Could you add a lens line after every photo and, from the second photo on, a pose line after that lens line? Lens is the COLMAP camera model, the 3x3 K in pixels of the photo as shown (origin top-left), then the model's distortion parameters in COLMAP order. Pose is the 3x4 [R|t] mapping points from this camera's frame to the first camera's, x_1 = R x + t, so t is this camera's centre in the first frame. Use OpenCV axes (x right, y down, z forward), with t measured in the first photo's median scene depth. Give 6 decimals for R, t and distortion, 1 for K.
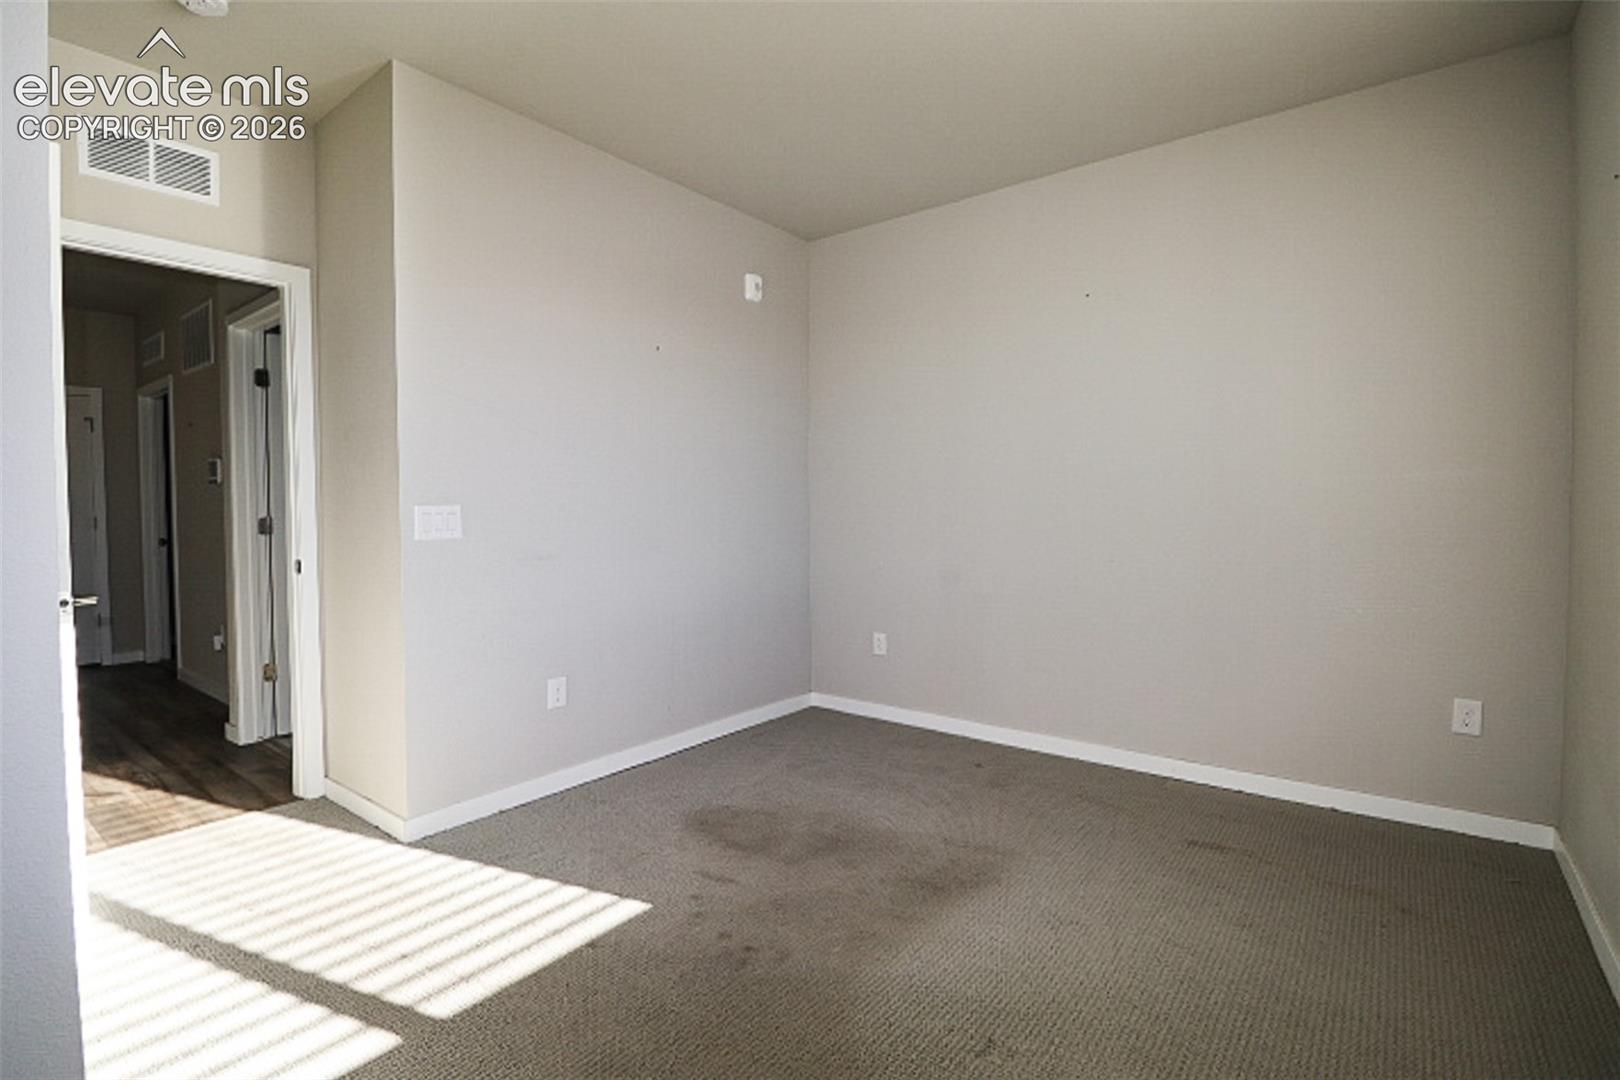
lens RADIAL K [[761.3, 0, 805.0], [0, 761.3, 531.2], [0, 0, 1]] dist [0.001618, -0.012637]
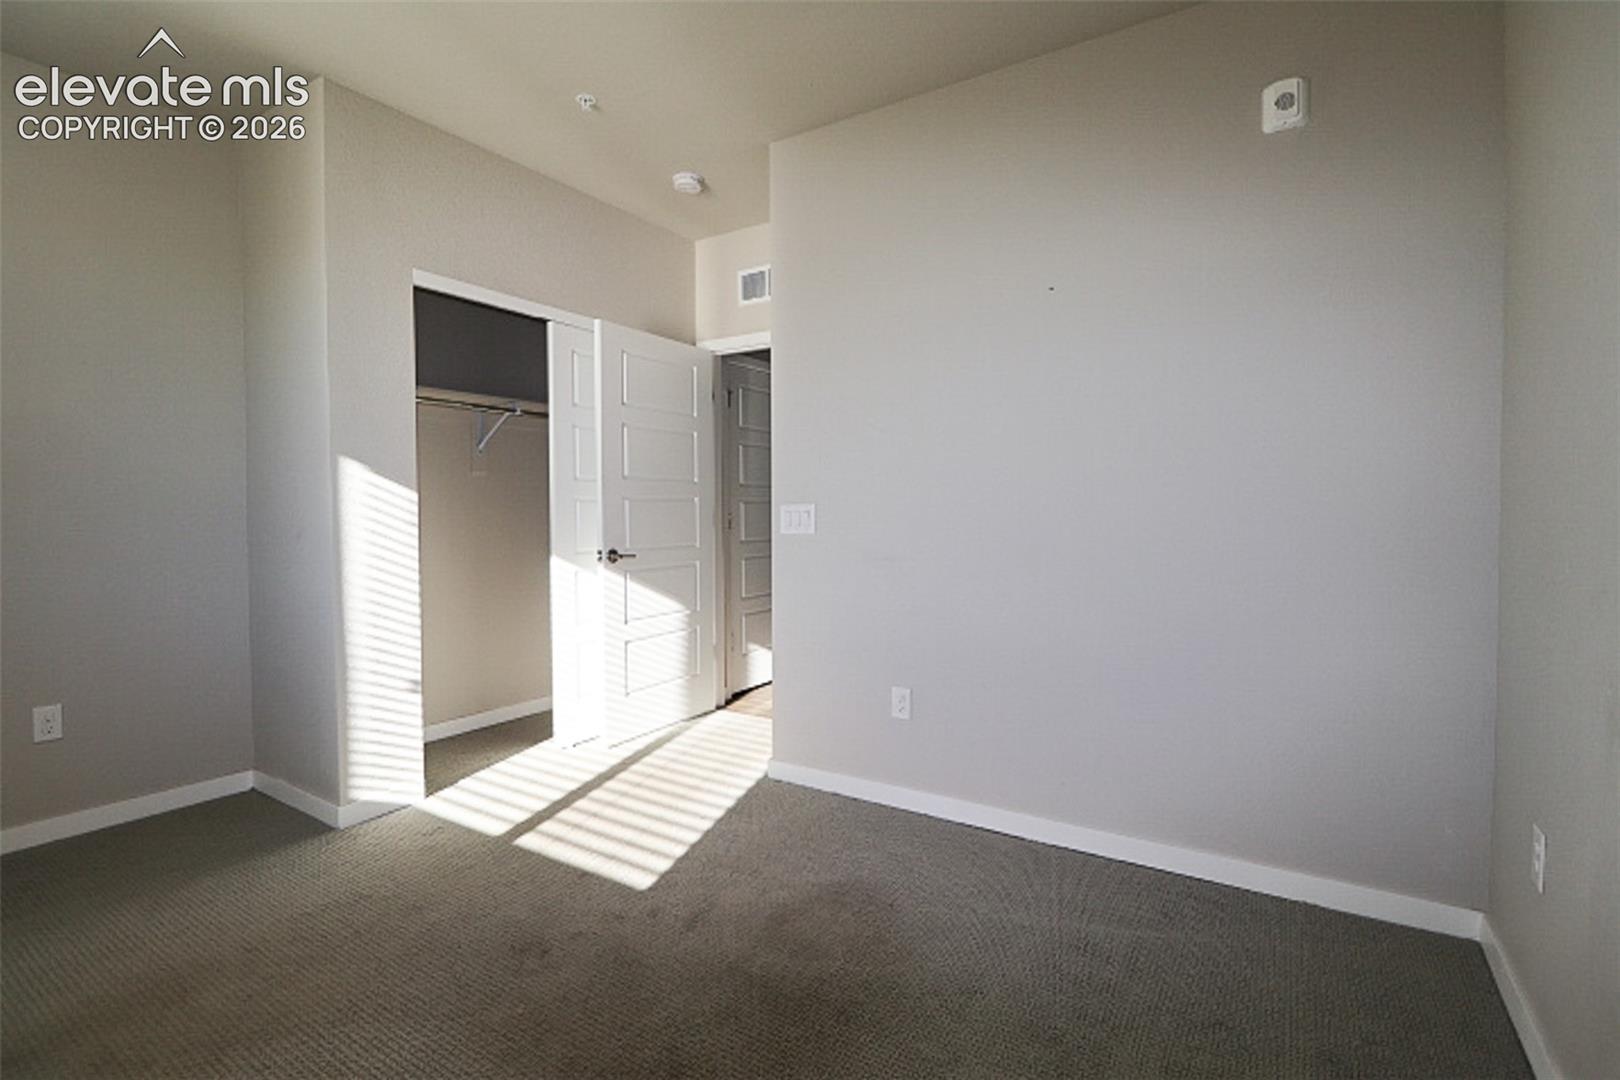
lens RADIAL K [[761.3, 0, 805.0], [0, 761.3, 531.2], [0, 0, 1]] dist [0.001618, -0.012637]
pose [[0.082115, 0.031779, -0.996116, 0.743346], [-0.029696, 0.999126, 0.029427, -0.030101], [0.996180, 0.027164, 0.082986, 0.998069]]
